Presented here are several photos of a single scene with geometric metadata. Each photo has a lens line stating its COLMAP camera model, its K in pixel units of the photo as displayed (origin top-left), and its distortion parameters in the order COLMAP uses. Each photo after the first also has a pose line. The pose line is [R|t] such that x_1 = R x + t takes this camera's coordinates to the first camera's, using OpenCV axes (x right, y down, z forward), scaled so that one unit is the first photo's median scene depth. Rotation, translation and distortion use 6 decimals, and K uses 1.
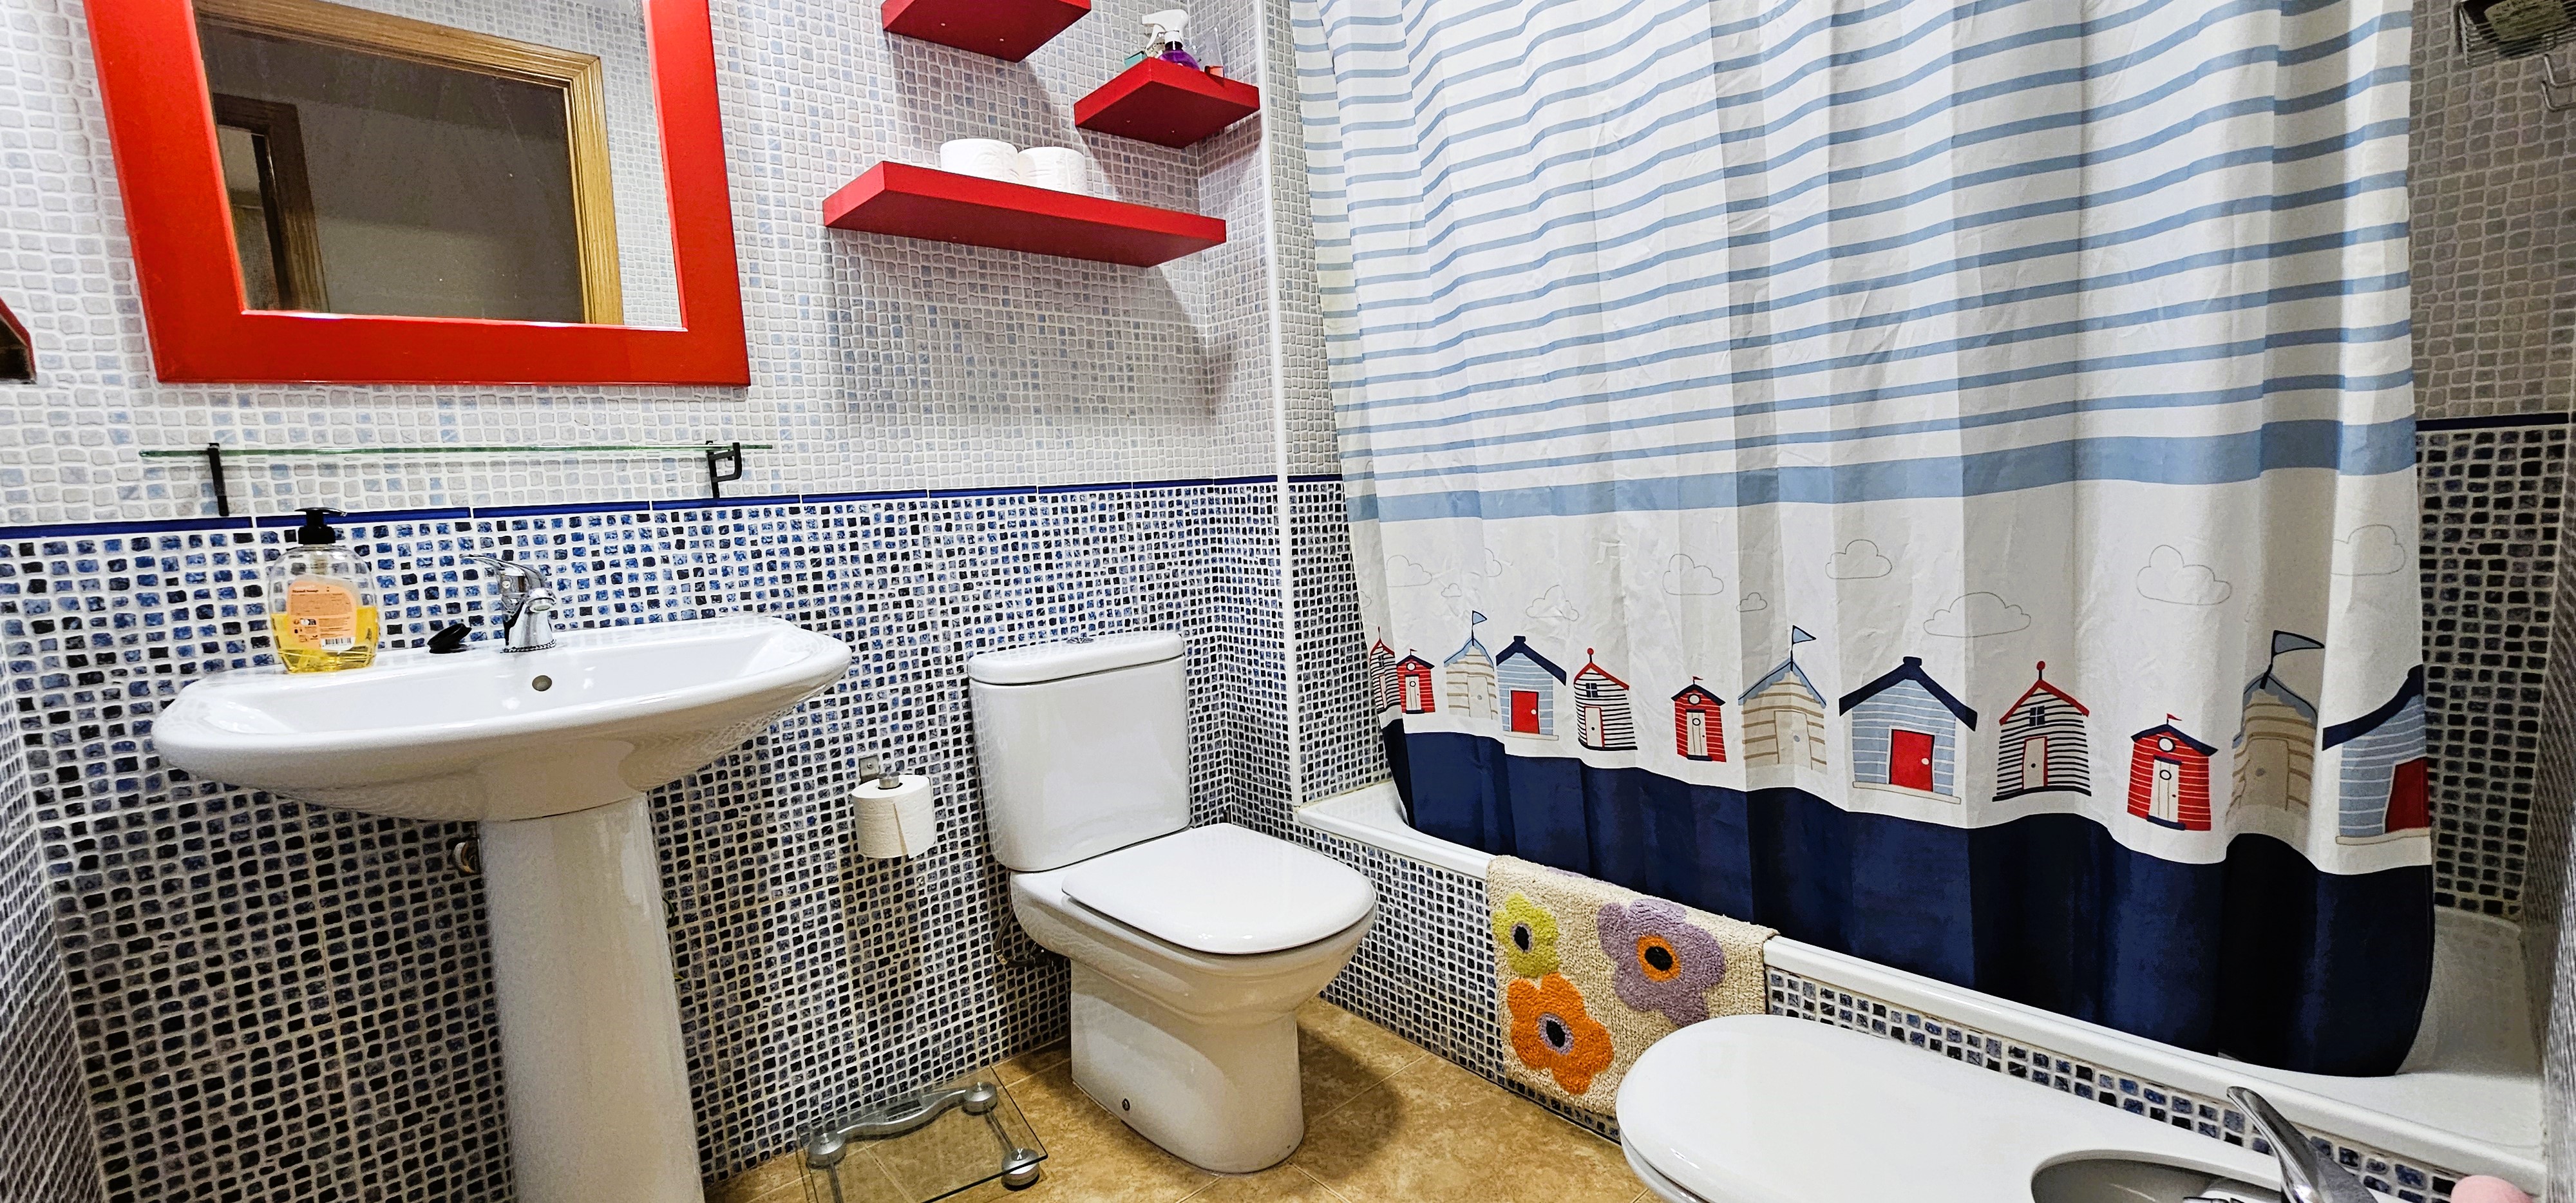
lens RADIAL K [[1055.8, 0, 1284.0], [0, 1055.8, 607.1], [0, 0, 1]] dist [-0.001943, 0.001373]
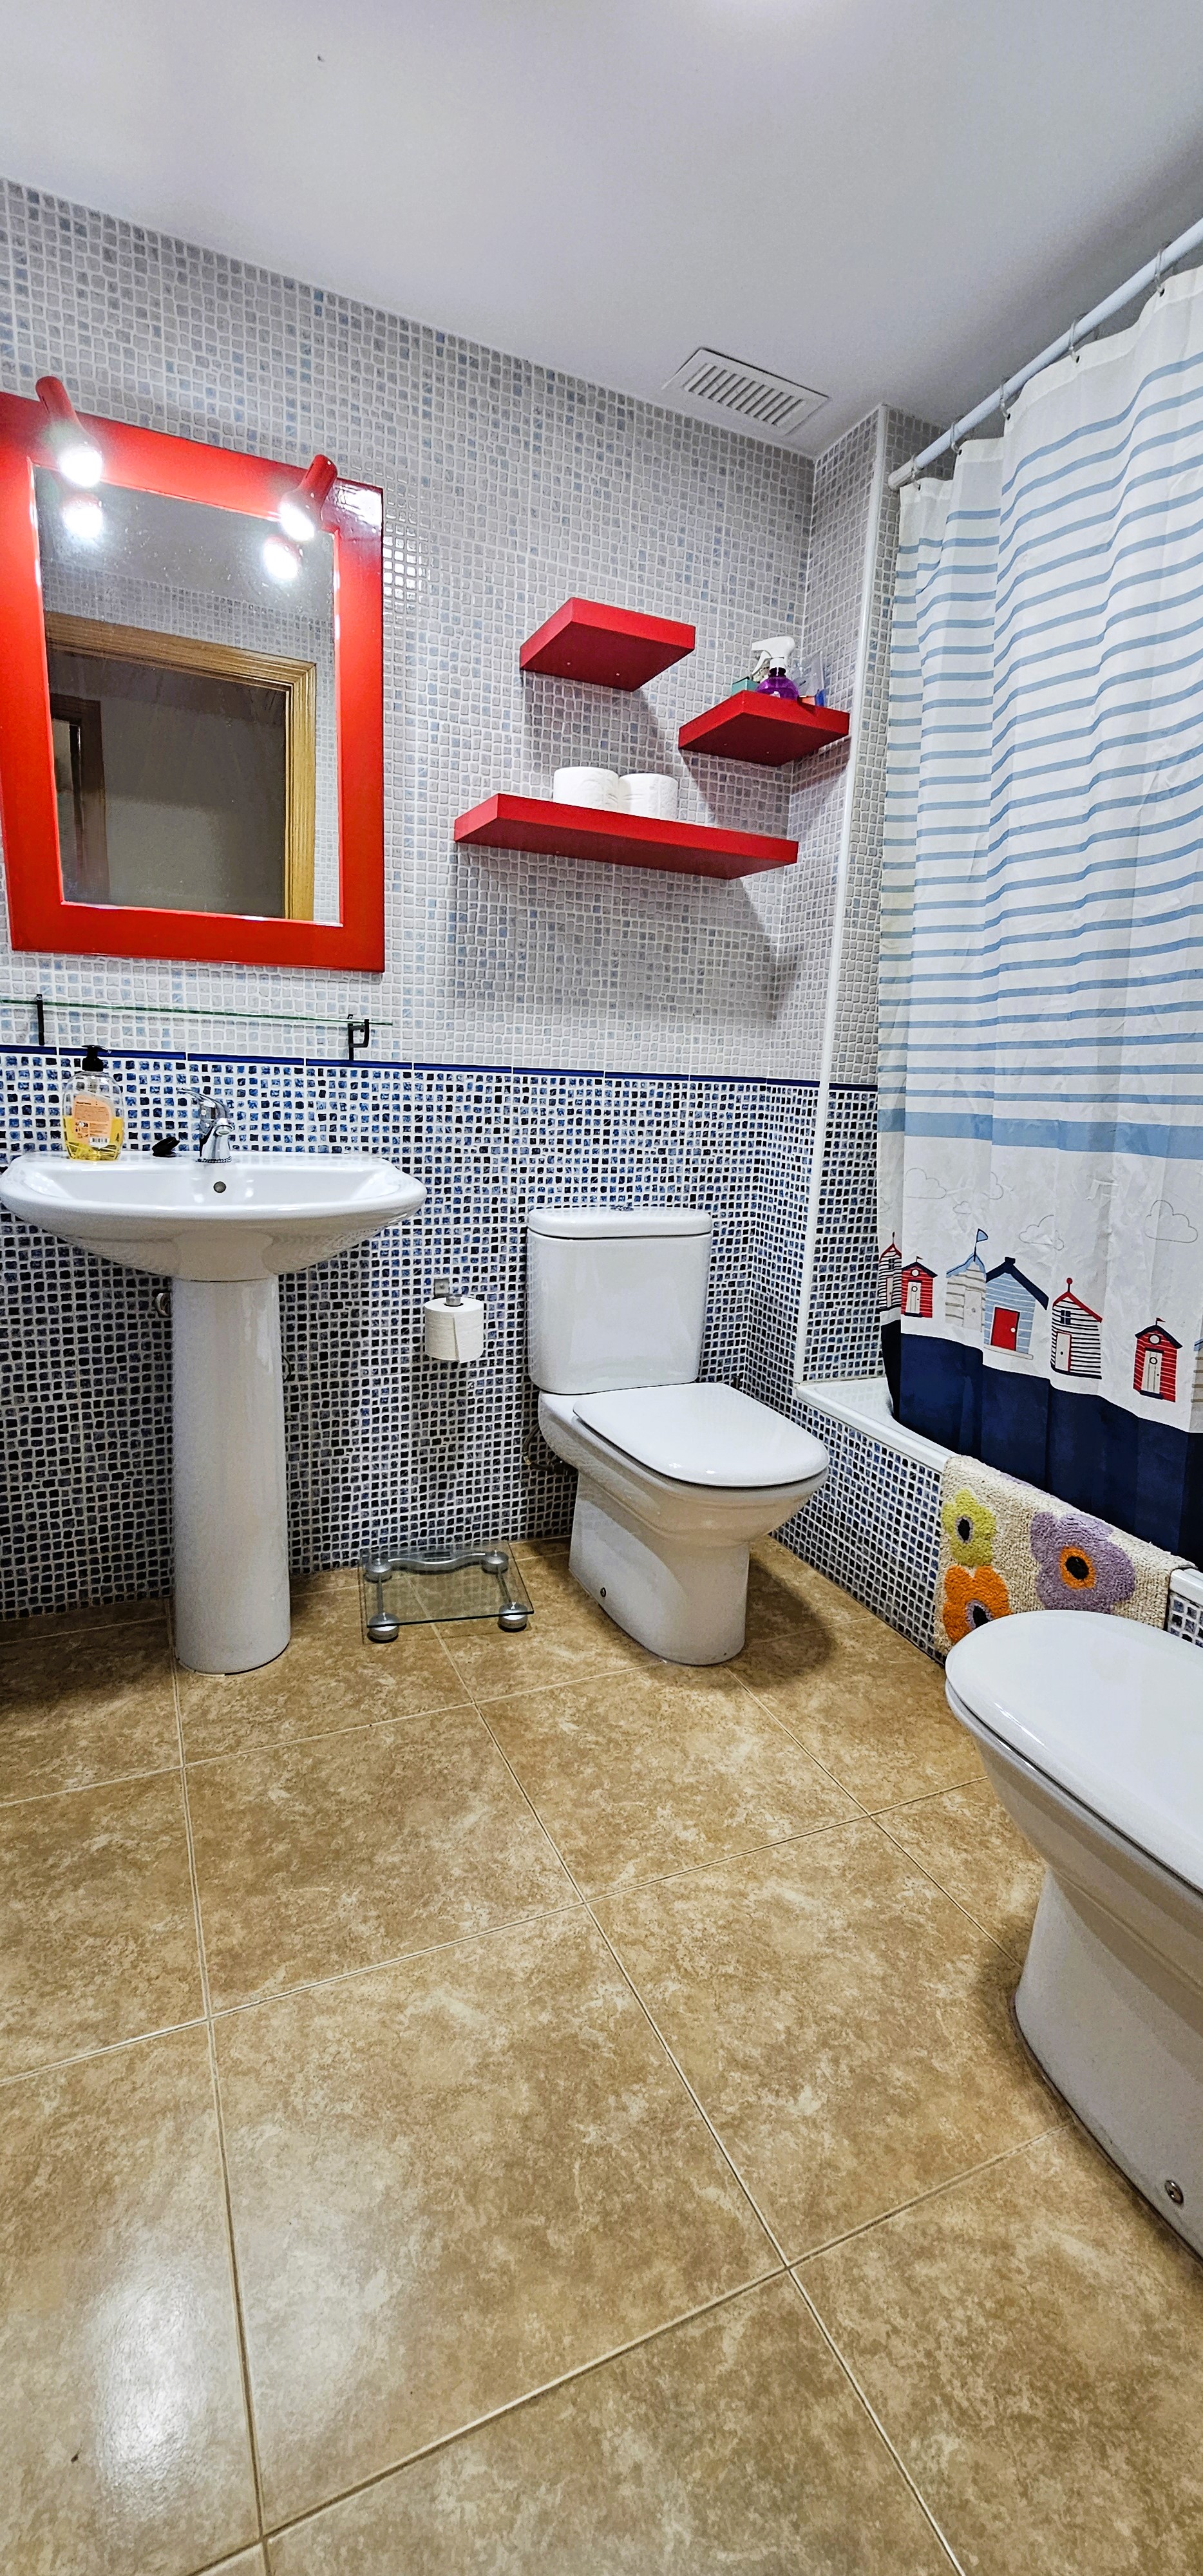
lens RADIAL K [[1055.8, 0, 599.9], [0, 1055.8, 1283.0], [0, 0, 1]] dist [-0.001943, 0.001373]
pose [[0.950923, 0.149490, -0.270922, 0.127252], [-0.124229, 0.986336, 0.108207, -0.012040], [0.283396, -0.069240, 0.956500, -0.146339]]
